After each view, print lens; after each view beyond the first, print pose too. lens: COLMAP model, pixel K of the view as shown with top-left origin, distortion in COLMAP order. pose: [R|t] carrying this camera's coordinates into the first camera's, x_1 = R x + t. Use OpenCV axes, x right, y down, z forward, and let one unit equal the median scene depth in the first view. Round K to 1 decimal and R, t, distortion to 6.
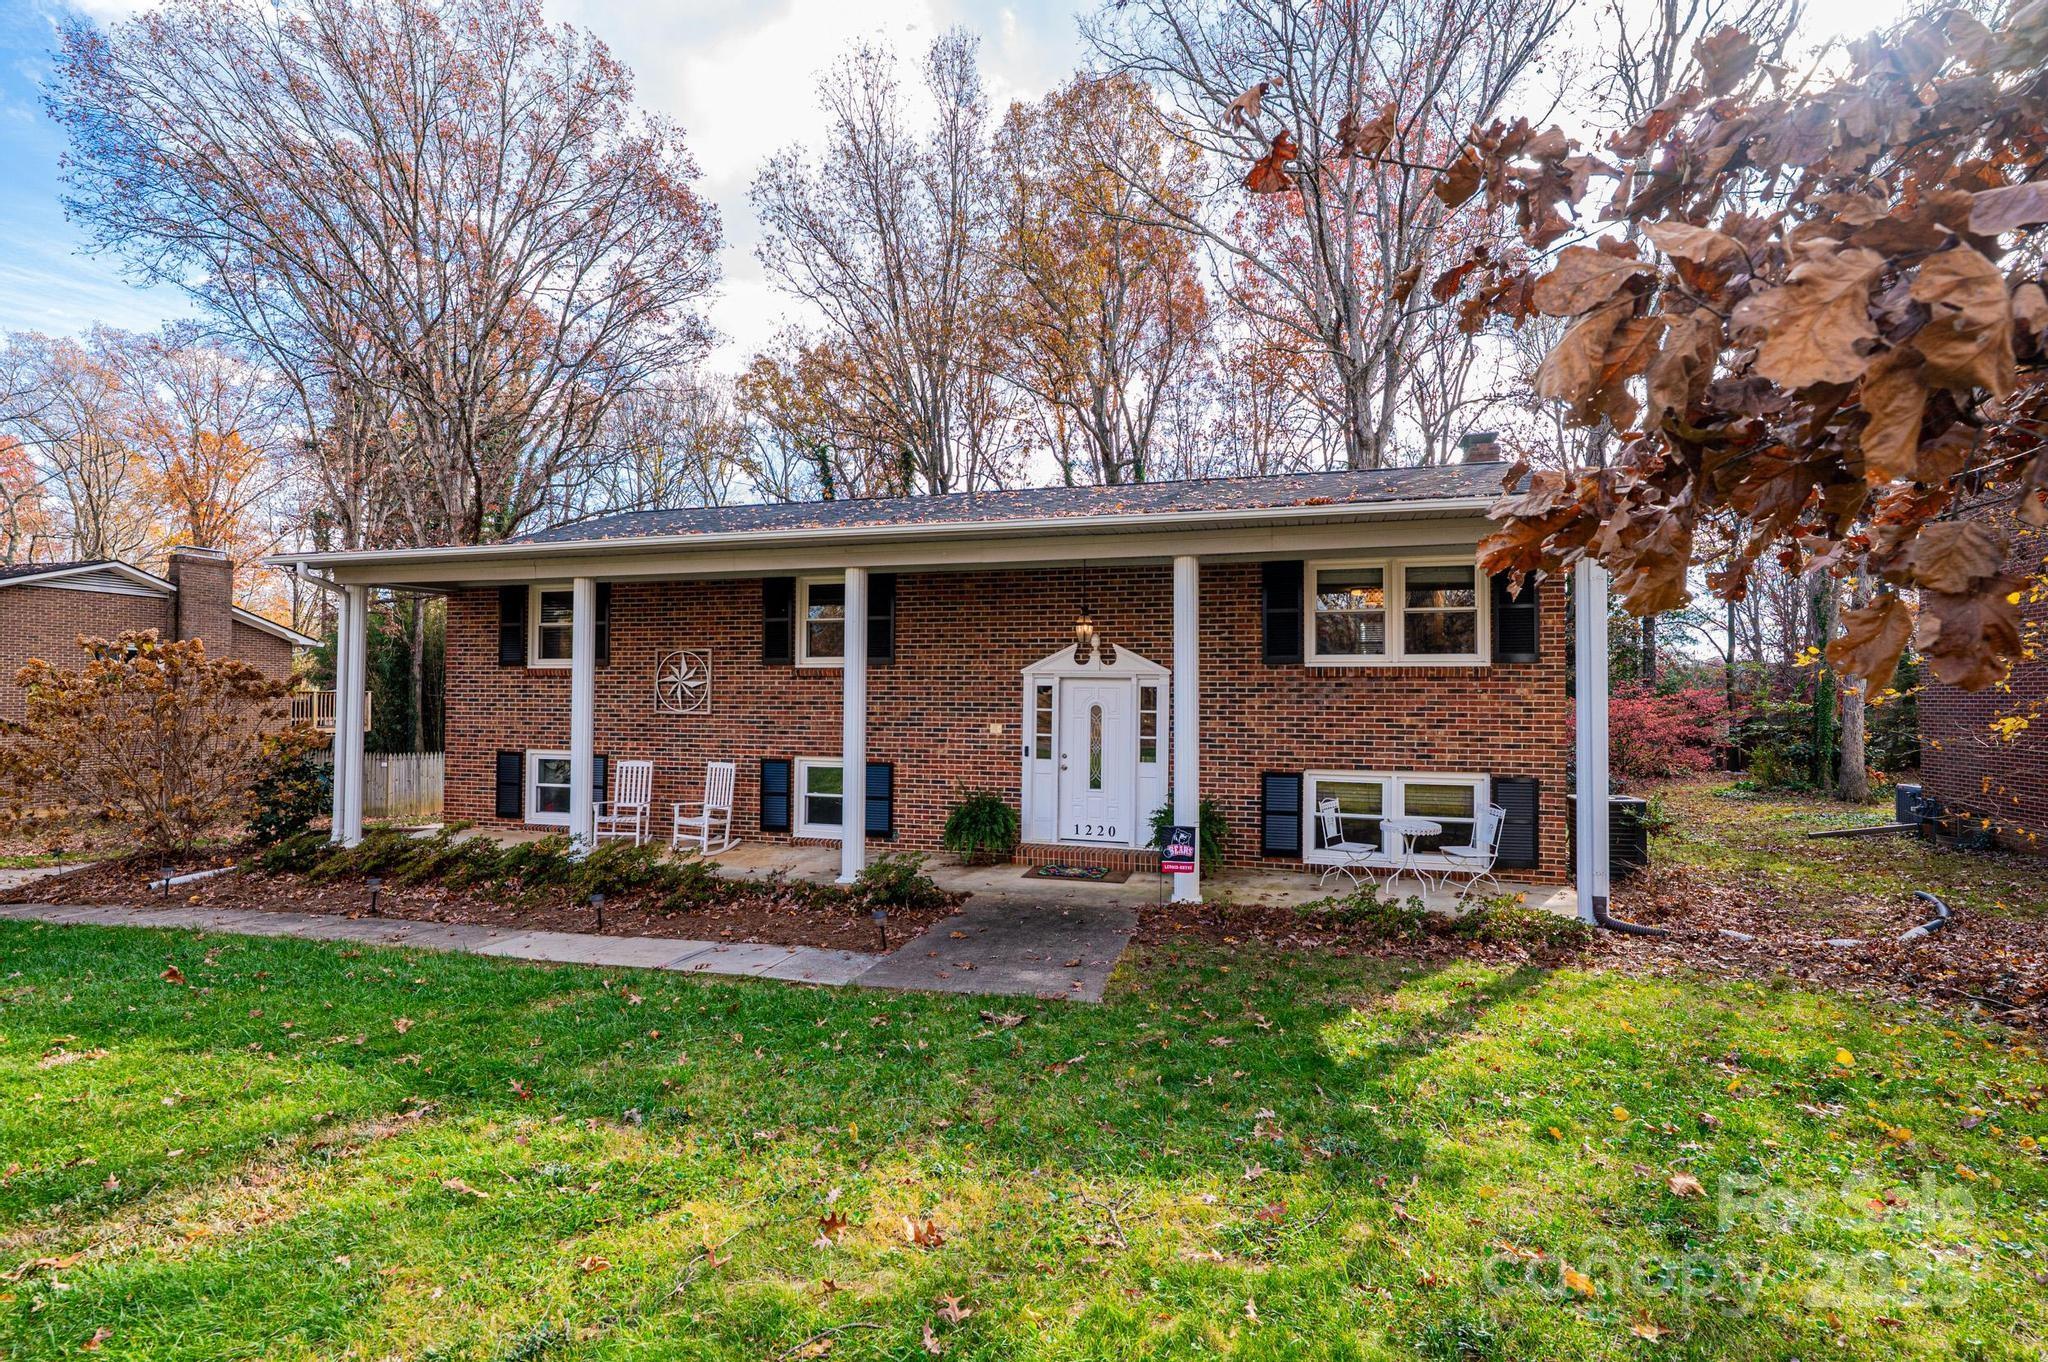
lens RADIAL K [[934.2, 0, 1127.9], [0, 934.2, 718.4], [0, 0, 1]] dist [0.006021, 0.000674]
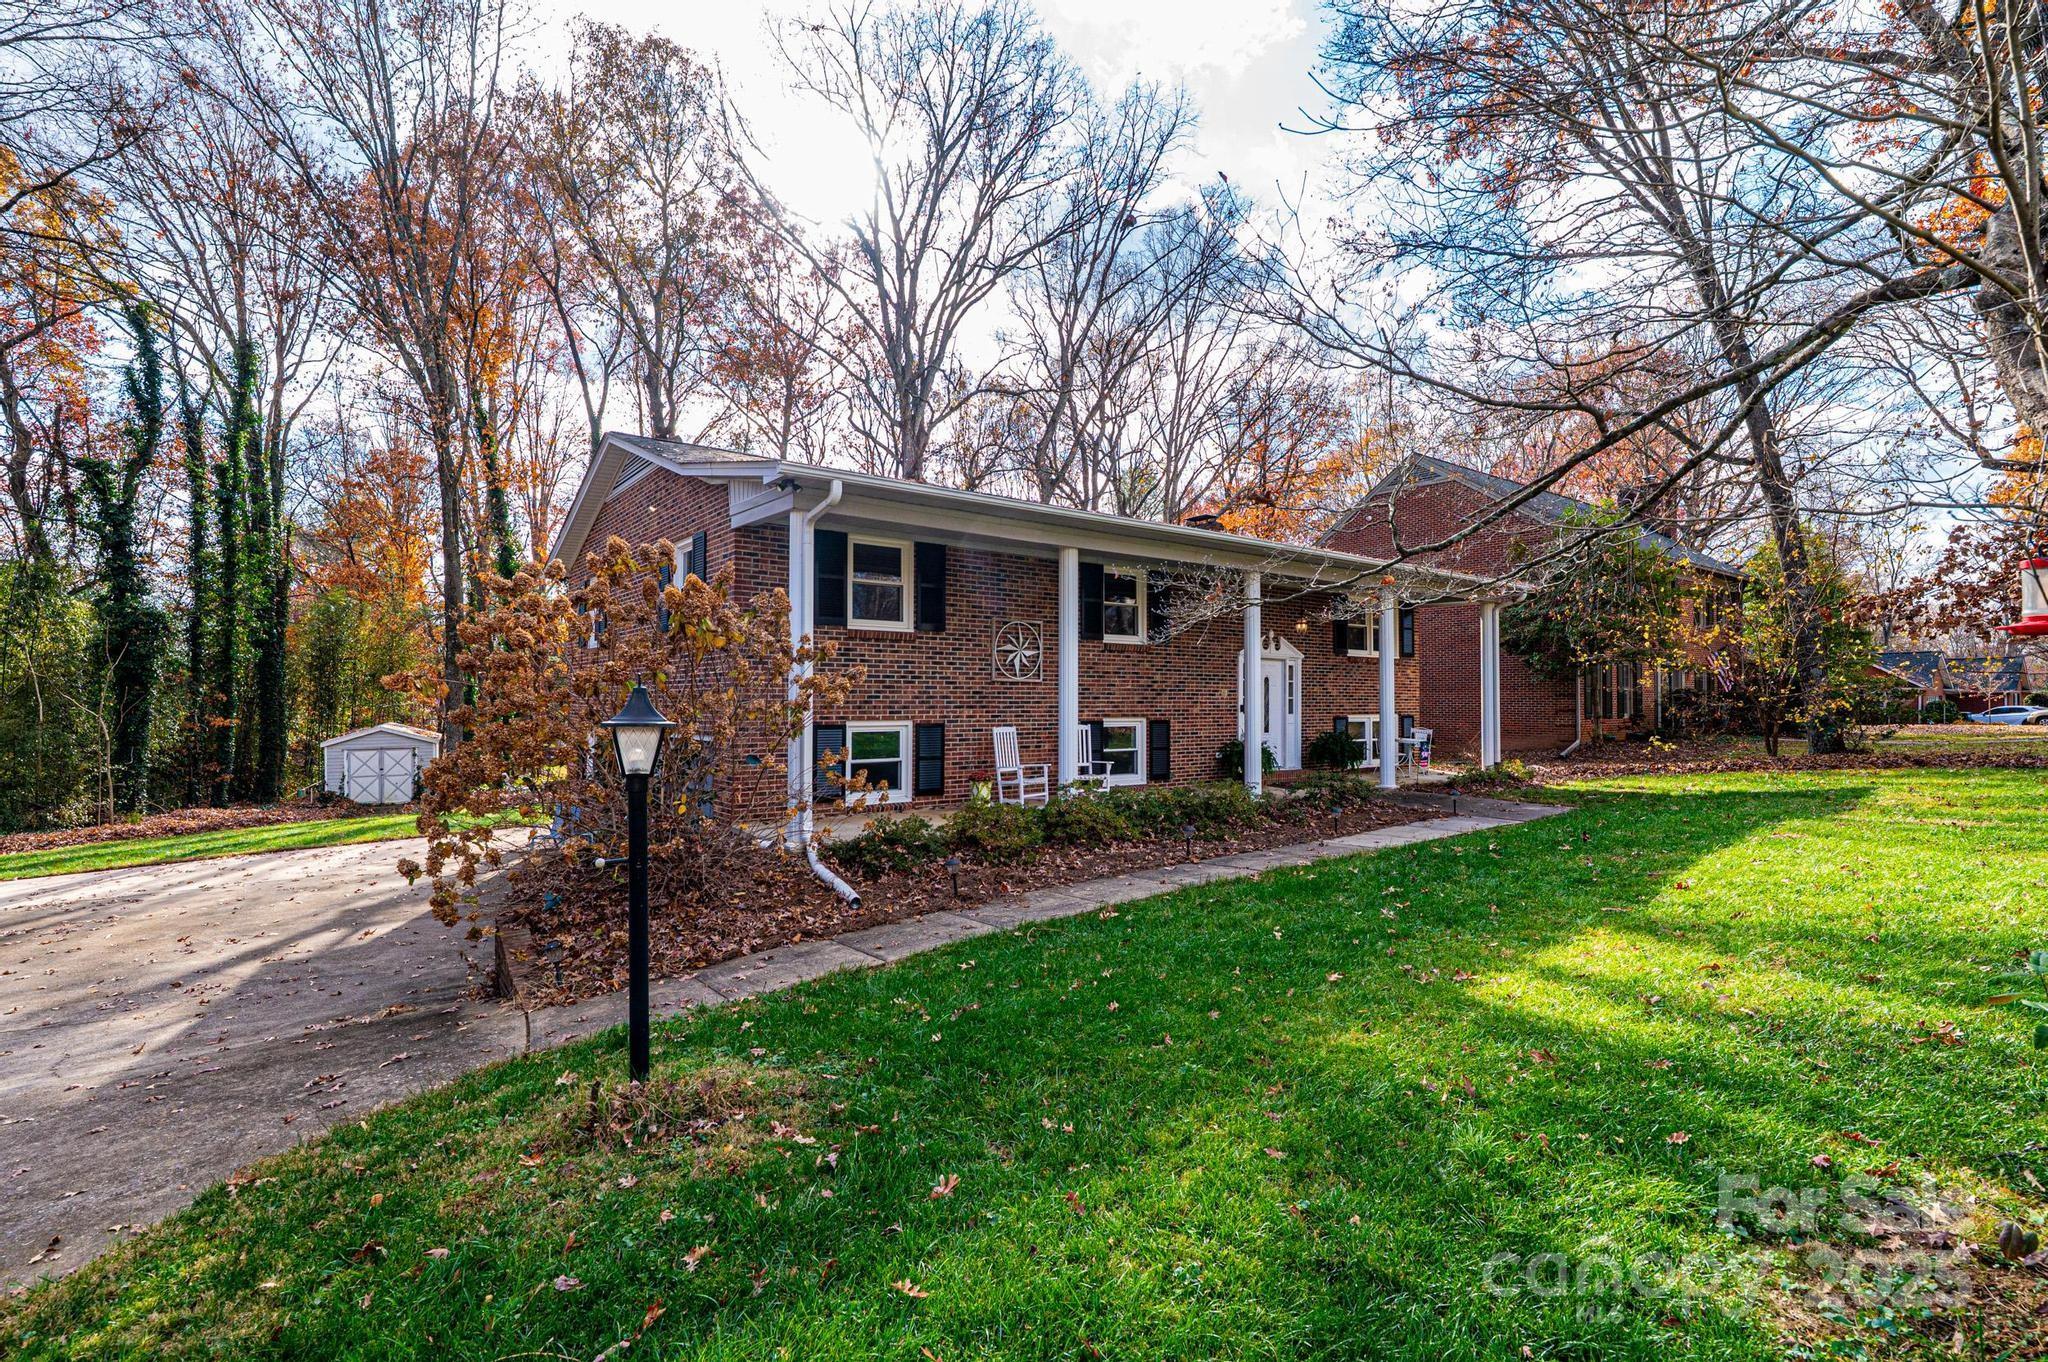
lens RADIAL K [[934.2, 0, 1017.7], [0, 934.2, 685.4], [0, 0, 1]] dist [0.006021, 0.000674]
pose [[0.624592, -0.004383, 0.780939, -1.310441], [-0.010175, 0.999854, 0.013749, -0.015186], [-0.780885, -0.016534, 0.624456, 0.337878]]
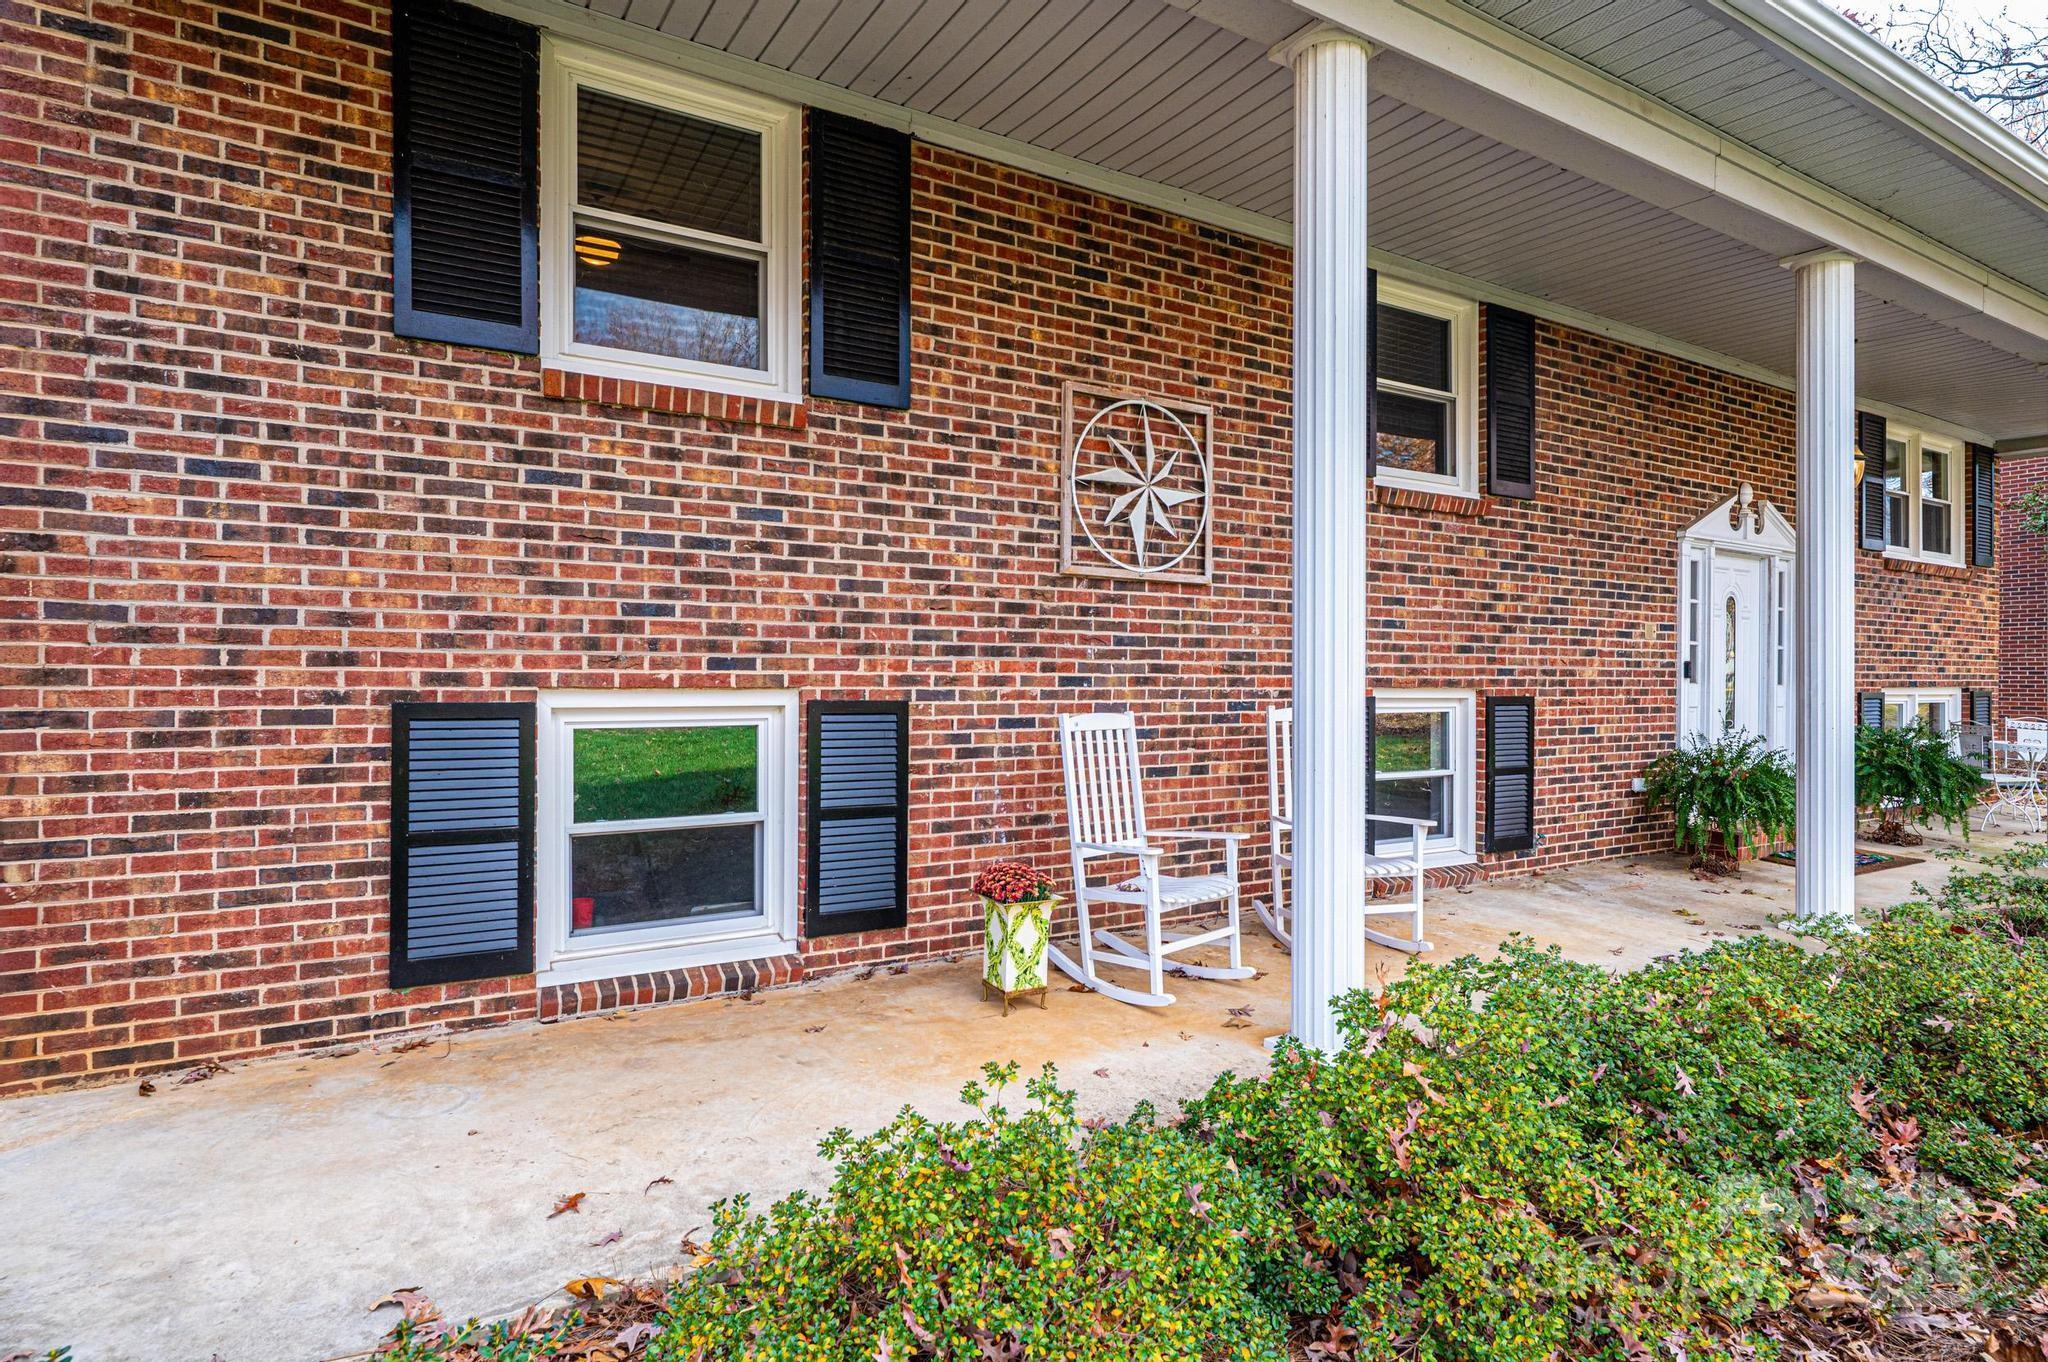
lens RADIAL K [[1097.5, 0, 1034.8], [0, 1097.5, 675.8], [0, 0, 1]] dist [0.000179, -0.000133]
pose [[0.695418, -0.013167, 0.718484, -0.810277], [-0.007325, 0.999650, 0.025410, 0.021978], [-0.718568, -0.022933, 0.695079, 0.738326]]
